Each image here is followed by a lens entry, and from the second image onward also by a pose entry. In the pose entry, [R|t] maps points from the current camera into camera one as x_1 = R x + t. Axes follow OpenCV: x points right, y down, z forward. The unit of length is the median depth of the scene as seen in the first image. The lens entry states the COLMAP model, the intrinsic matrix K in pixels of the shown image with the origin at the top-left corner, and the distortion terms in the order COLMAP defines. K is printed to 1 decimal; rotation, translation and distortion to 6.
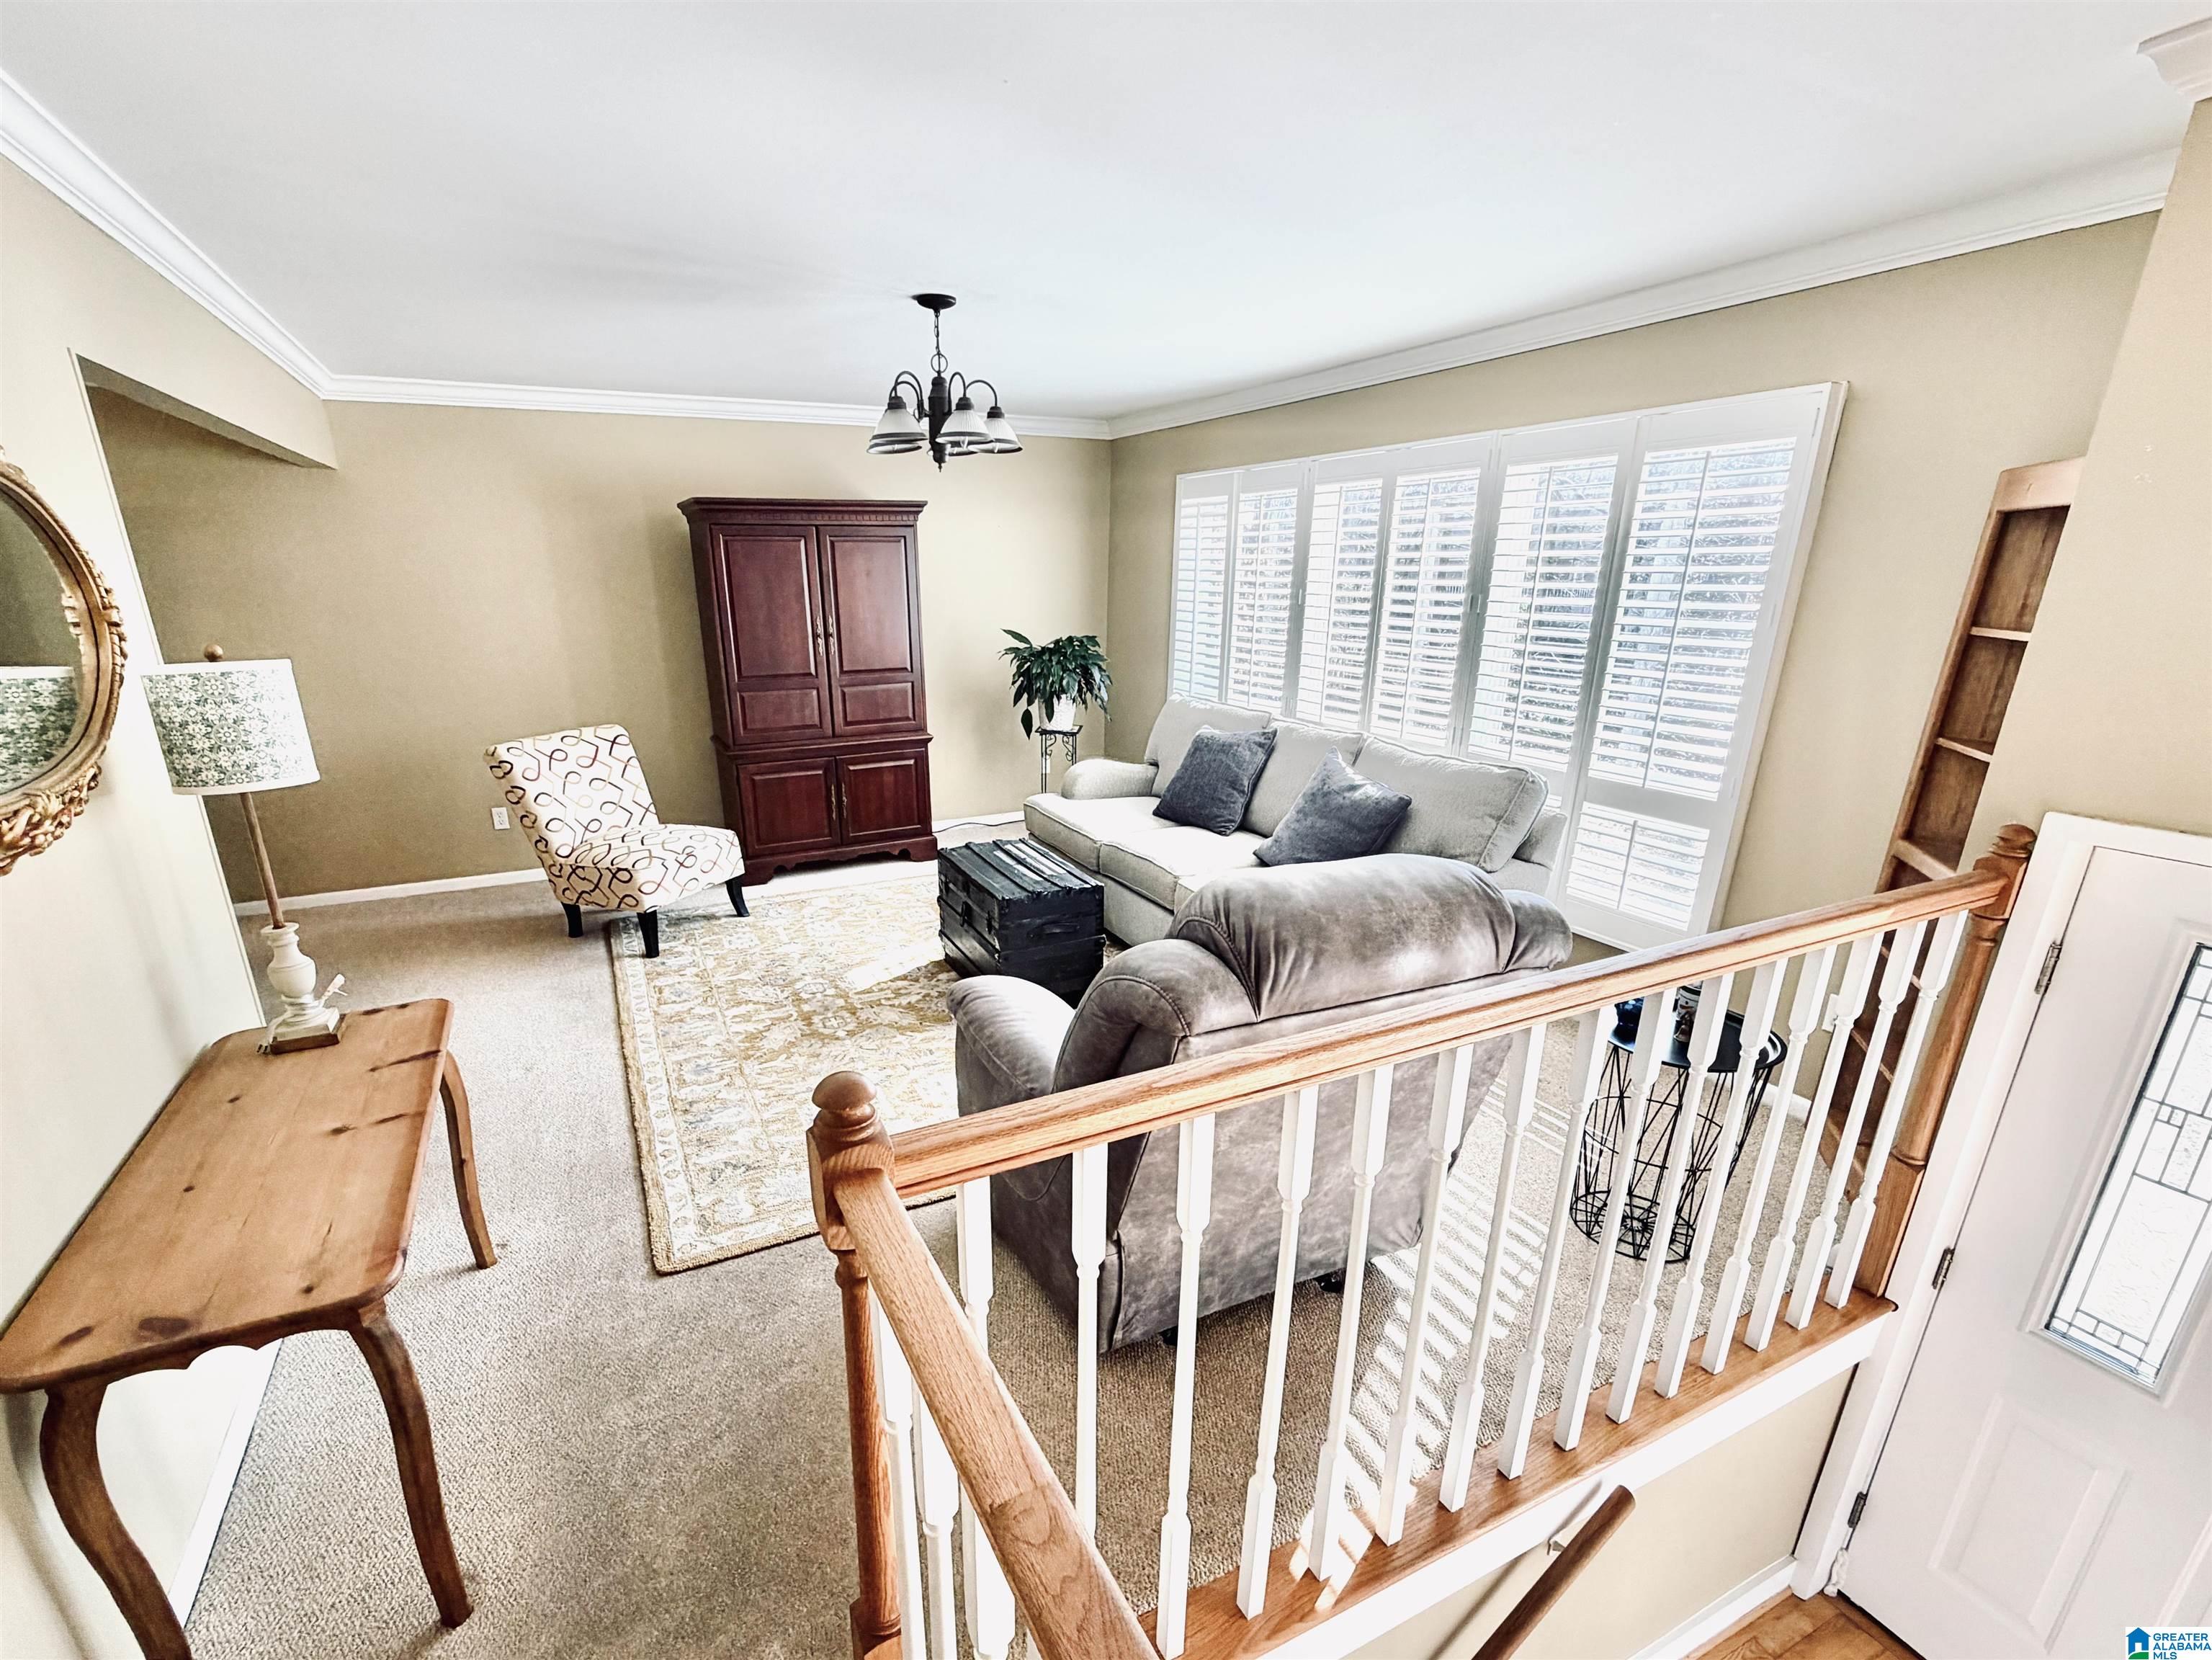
lens RADIAL K [[885.9, 0, 1099.1], [0, 885.9, 835.9], [0, 0, 1]] dist [-0.001130, 0.000113]
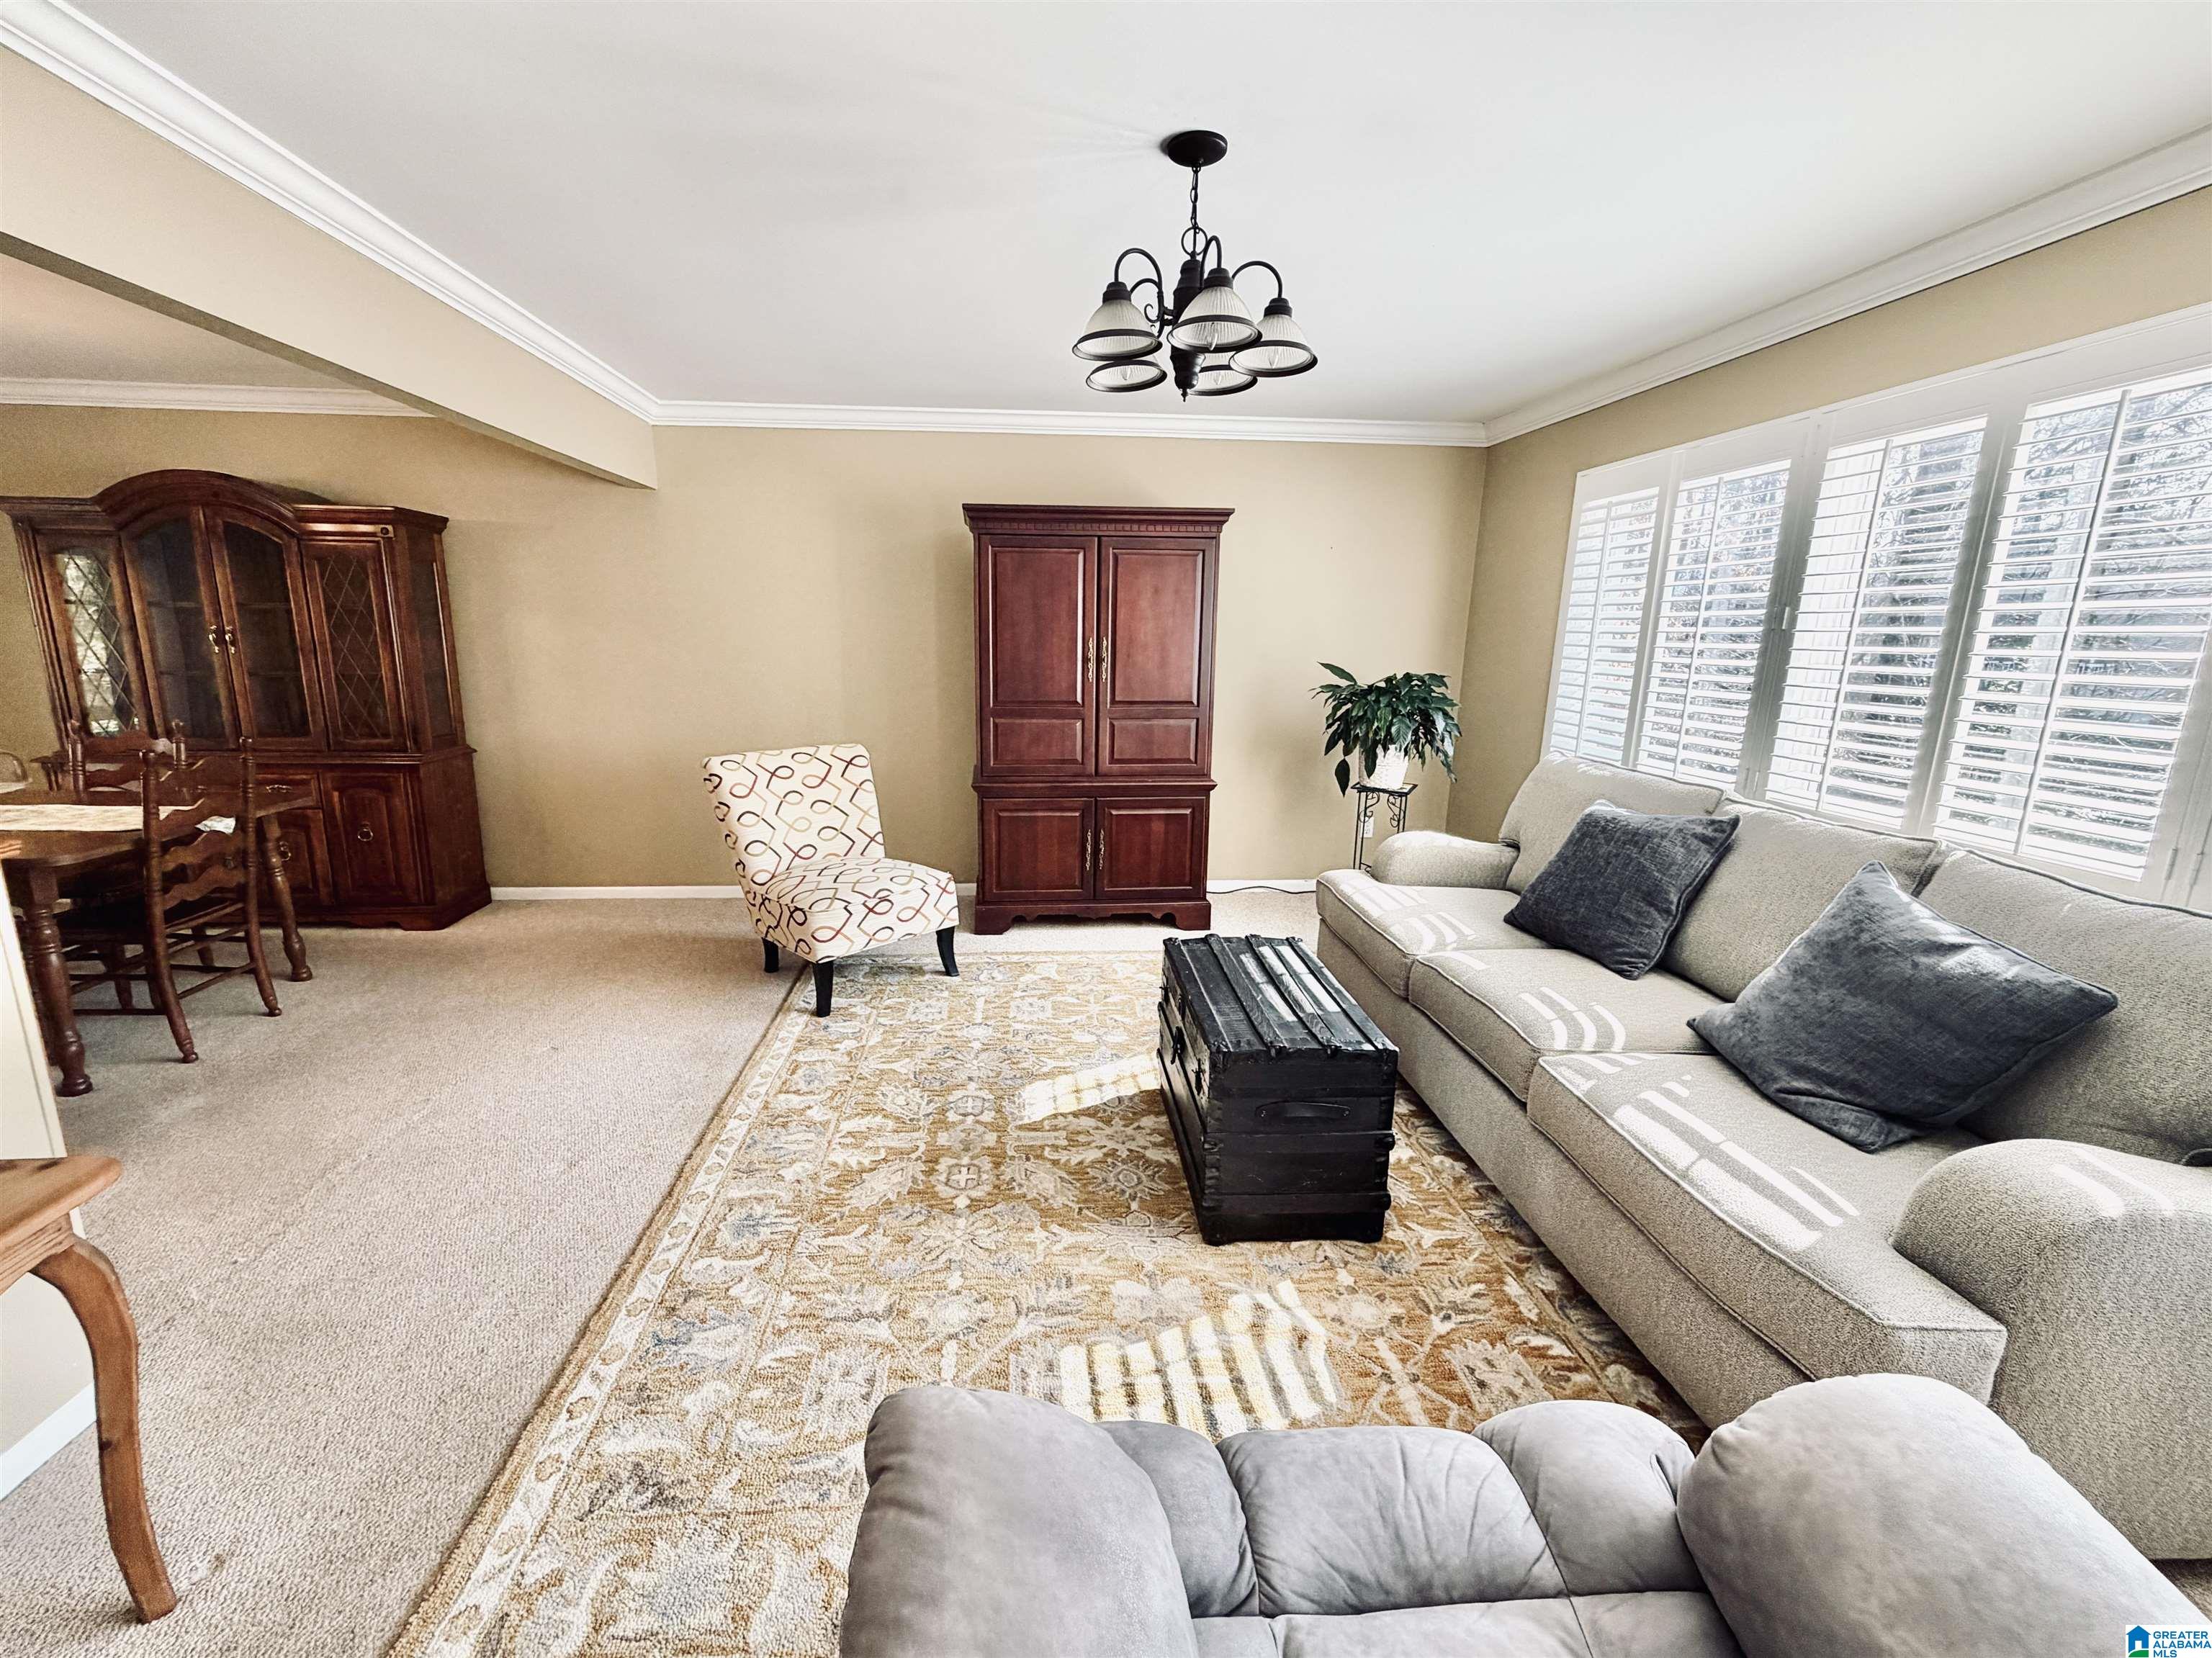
lens RADIAL K [[885.7, 0, 1029.1], [0, 885.7, 781.3], [0, 0, 1]] dist [-0.001130, 0.000113]
pose [[0.899581, 0.078939, -0.429561, 0.017371], [-0.125426, 0.988794, -0.080958, -0.034113], [0.418356, 0.126707, 0.899402, 0.239840]]
